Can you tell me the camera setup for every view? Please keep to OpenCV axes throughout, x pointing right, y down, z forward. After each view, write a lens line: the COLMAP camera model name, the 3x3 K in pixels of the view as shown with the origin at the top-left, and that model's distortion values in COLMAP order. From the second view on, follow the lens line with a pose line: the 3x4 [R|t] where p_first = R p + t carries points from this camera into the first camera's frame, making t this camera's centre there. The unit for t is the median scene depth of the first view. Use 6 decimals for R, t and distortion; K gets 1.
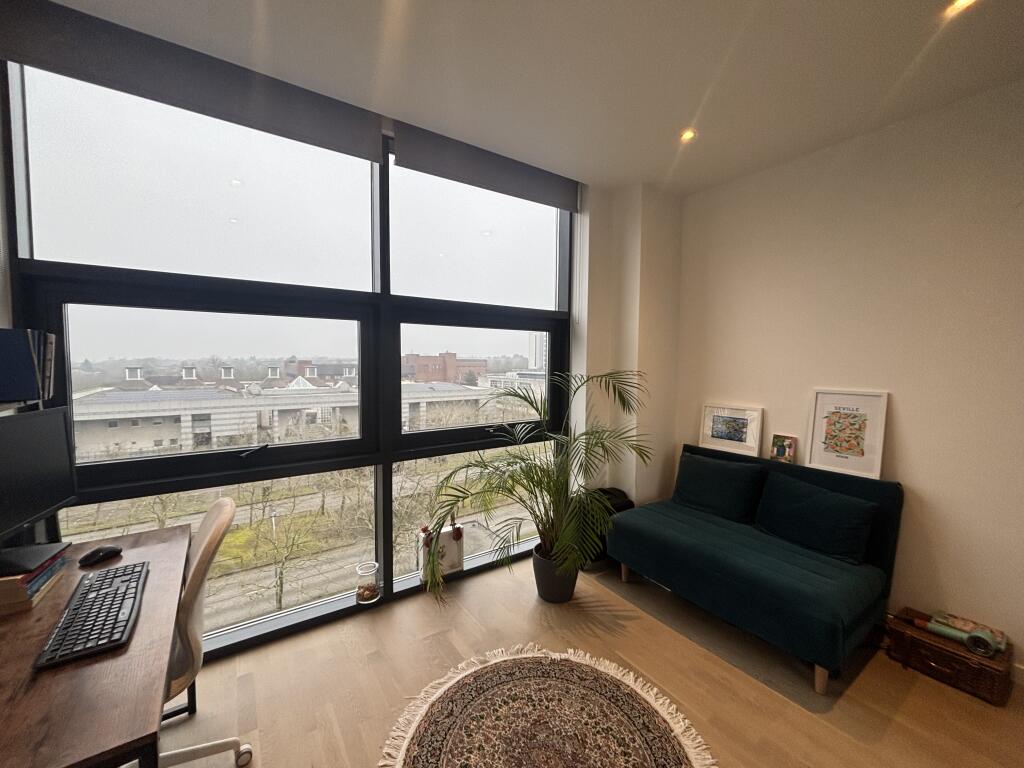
lens RADIAL K [[410.3, 0, 513.3], [0, 410.3, 386.0], [0, 0, 1]] dist [-0.002125, -0.000148]
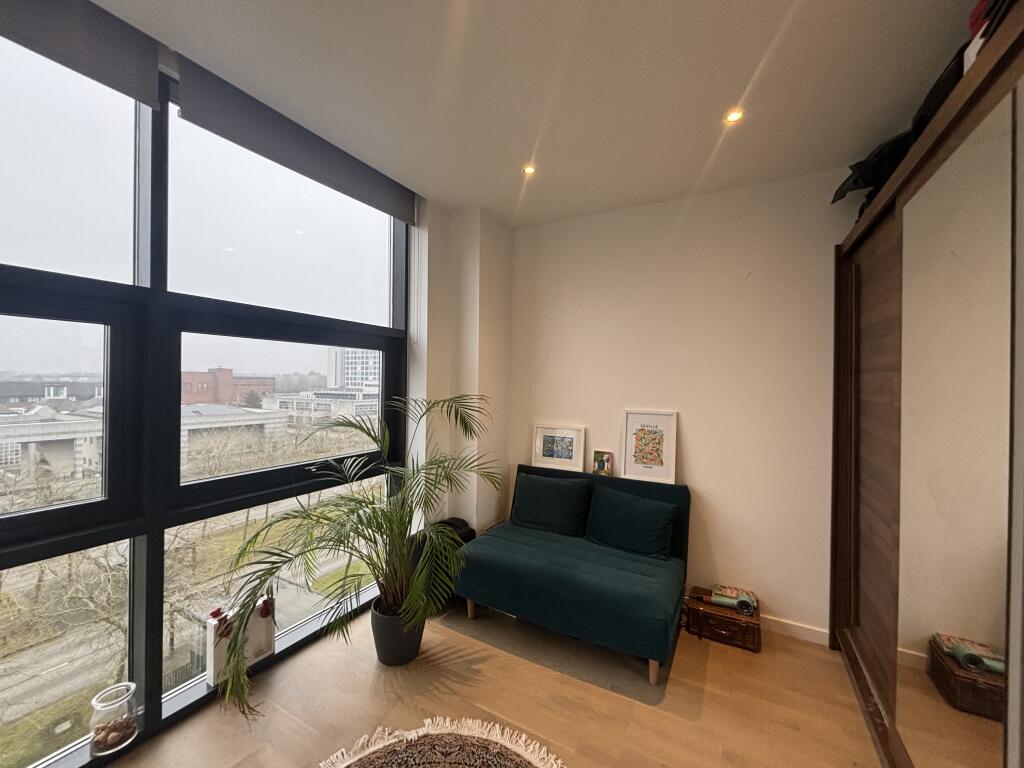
lens RADIAL K [[410.3, 0, 509.0], [0, 410.3, 385.7], [0, 0, 1]] dist [-0.002125, -0.000148]
pose [[0.897383, 0.002629, 0.441246, -0.075055], [0.018165, 0.998914, -0.042895, -0.017110], [-0.440879, 0.046508, 0.896361, 0.100888]]
